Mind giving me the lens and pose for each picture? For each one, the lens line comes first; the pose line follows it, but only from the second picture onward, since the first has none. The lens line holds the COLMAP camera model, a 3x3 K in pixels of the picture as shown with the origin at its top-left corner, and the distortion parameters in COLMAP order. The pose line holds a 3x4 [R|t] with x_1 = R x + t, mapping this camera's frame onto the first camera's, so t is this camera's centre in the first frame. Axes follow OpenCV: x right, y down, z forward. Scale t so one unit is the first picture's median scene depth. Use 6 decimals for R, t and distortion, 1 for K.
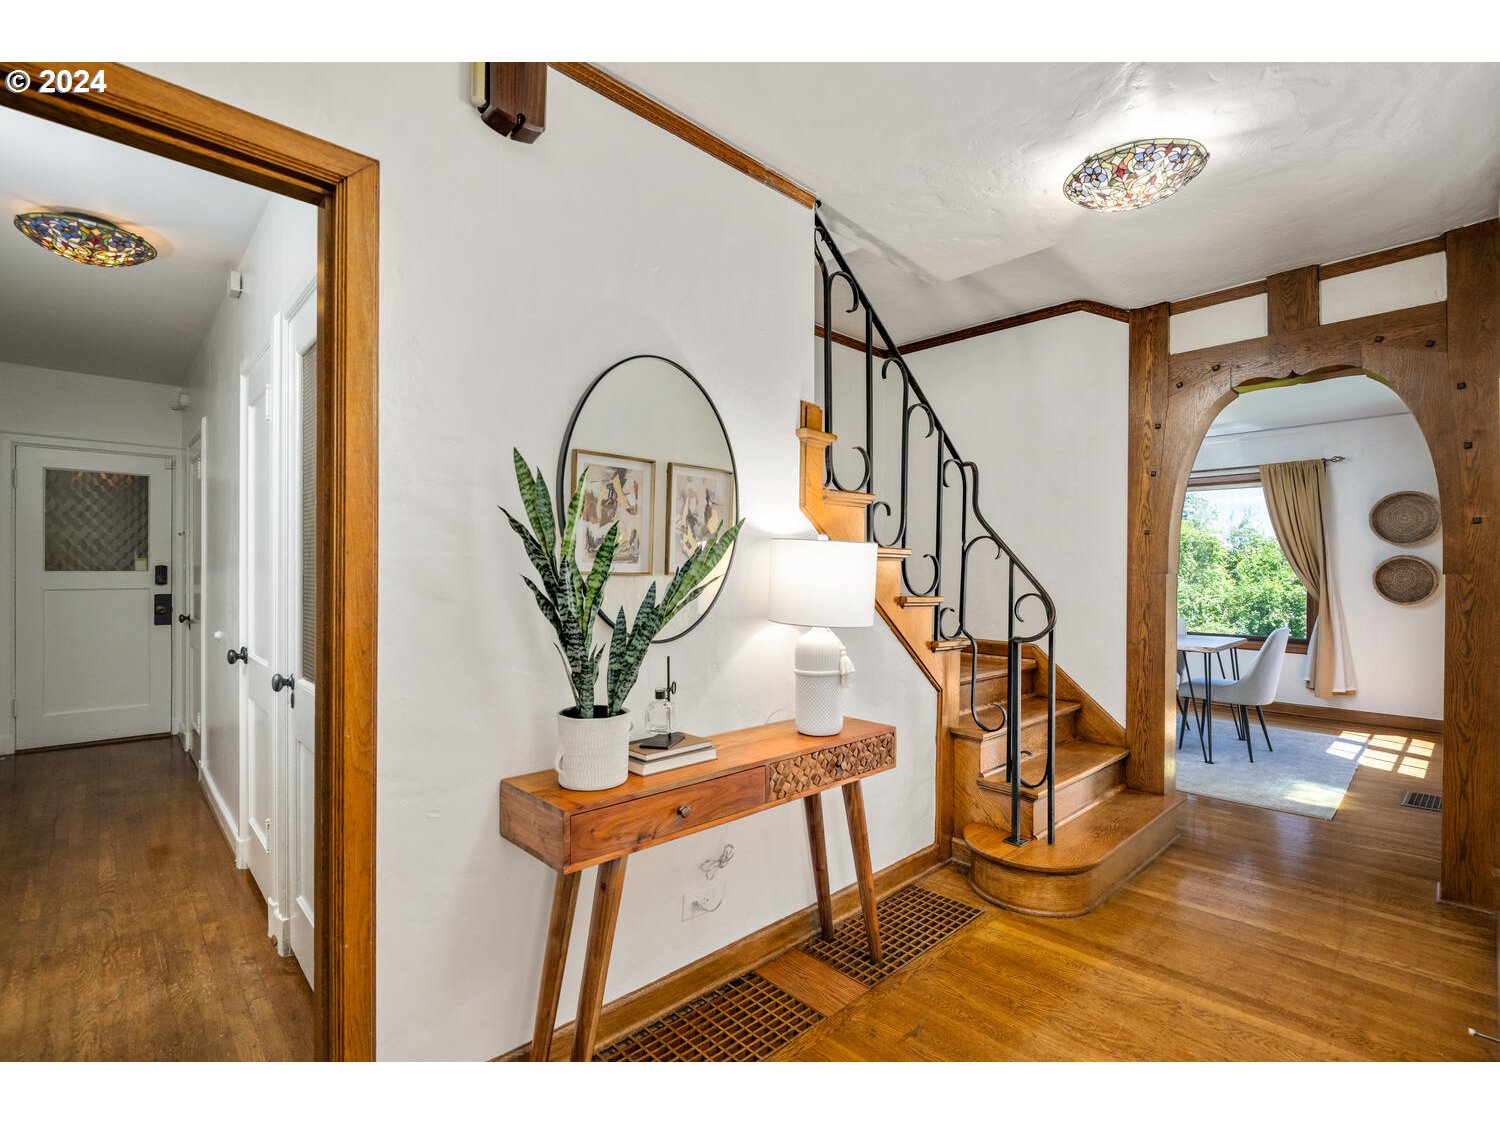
lens RADIAL K [[708.8, 0, 736.9], [0, 708.8, 570.6], [0, 0, 1]] dist [-0.002564, -0.005907]
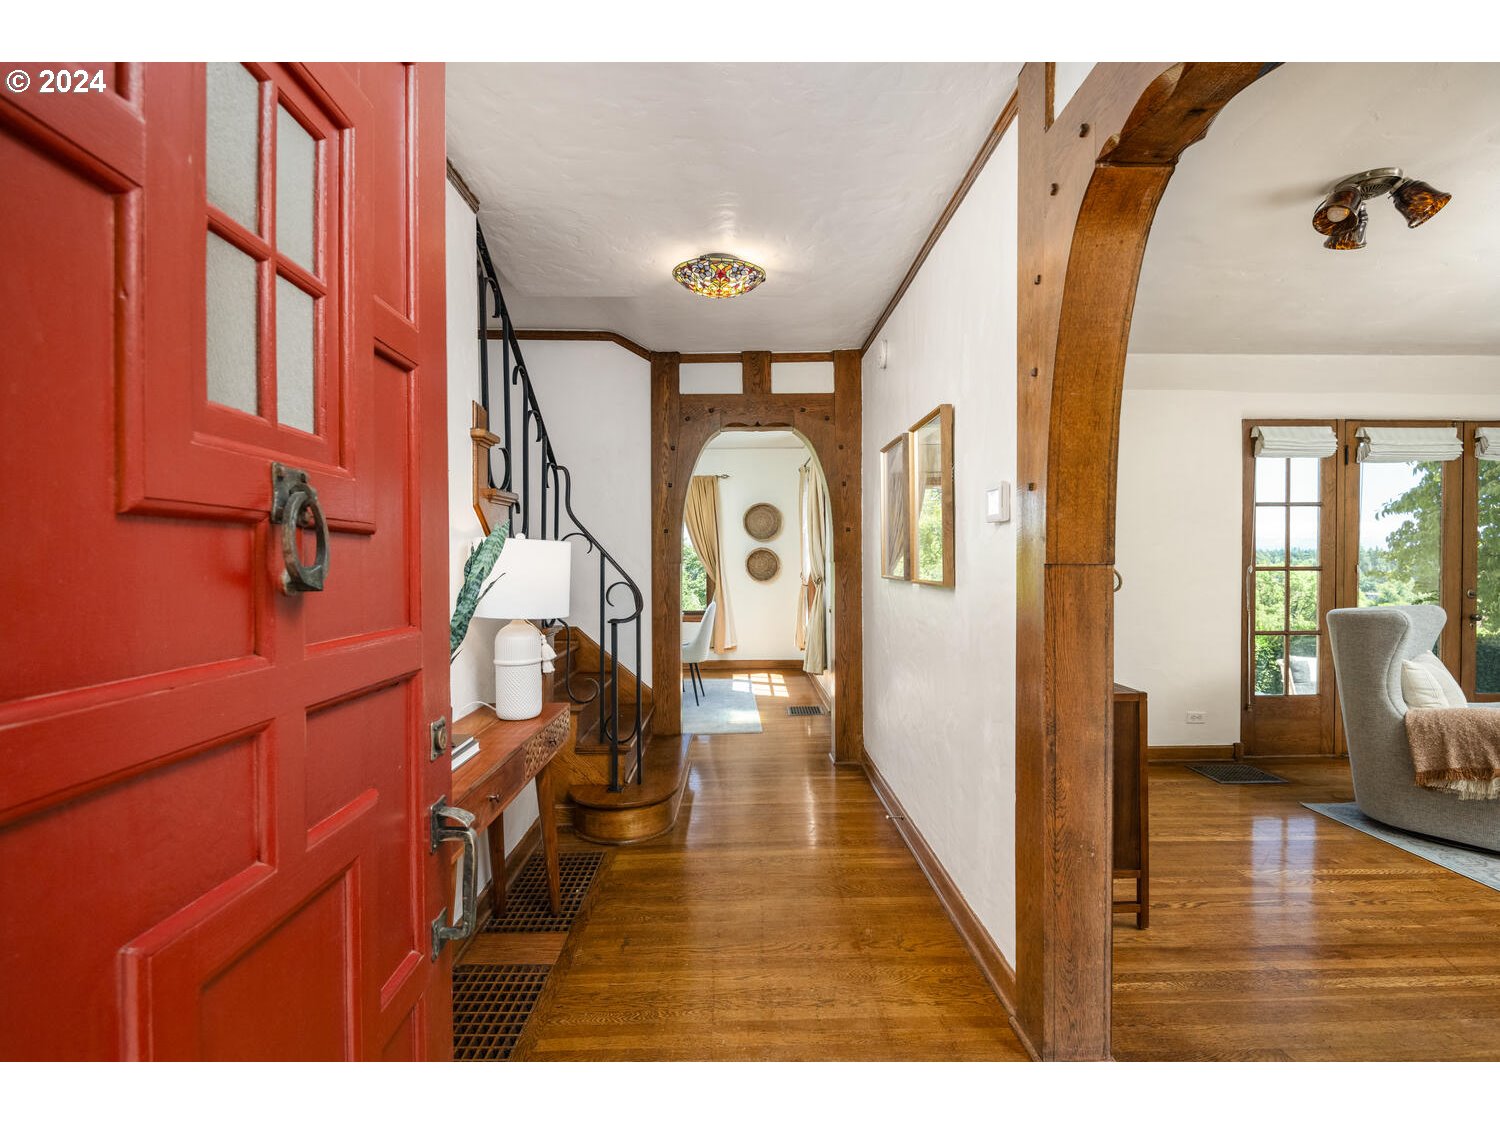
lens RADIAL K [[763.6, 0, 750.0], [0, 763.6, 562.5], [0, 0, 1]] dist [-0.002133, -0.000485]
pose [[0.664733, -0.013531, 0.746958, -0.398174], [0.008193, 0.999908, 0.010821, -0.012786], [-0.747036, -0.001073, 0.664783, -0.026249]]
